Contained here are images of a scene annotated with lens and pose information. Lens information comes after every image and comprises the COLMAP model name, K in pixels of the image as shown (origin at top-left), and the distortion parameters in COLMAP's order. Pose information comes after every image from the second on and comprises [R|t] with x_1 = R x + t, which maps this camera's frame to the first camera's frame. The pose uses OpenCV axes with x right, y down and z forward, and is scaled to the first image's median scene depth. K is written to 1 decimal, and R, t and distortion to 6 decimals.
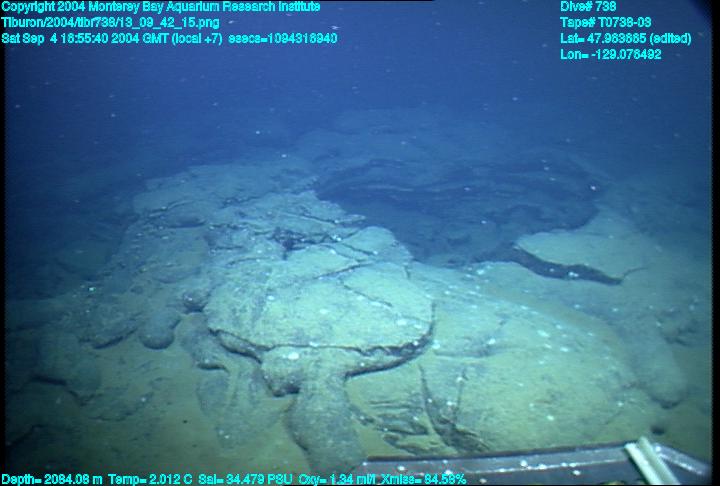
lens RADIAL K [[465.7, 0, 339.7], [0, 465.7, 245.5], [0, 0, 1]] dist [-0.228575, 0.079939]
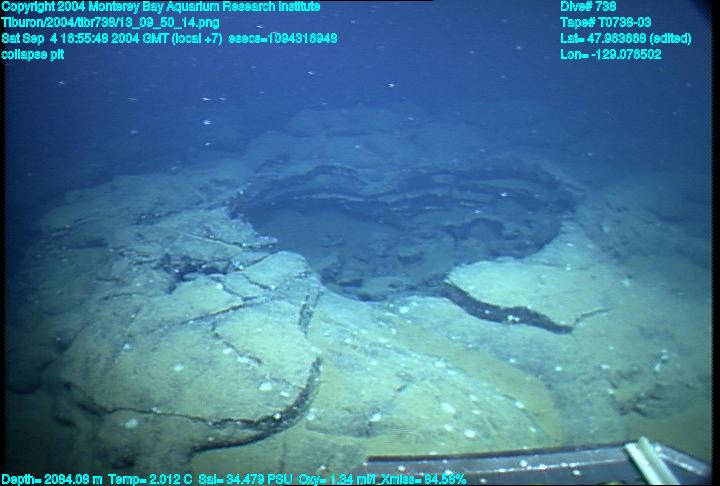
lens RADIAL K [[465.7, 0, 339.7], [0, 465.7, 245.5], [0, 0, 1]] dist [-0.228575, 0.079939]
pose [[0.999903, 0.007050, -0.011972, 0.216715], [-0.006898, 0.999896, 0.012687, -0.074460], [0.012060, -0.012603, 0.999848, 0.166239]]
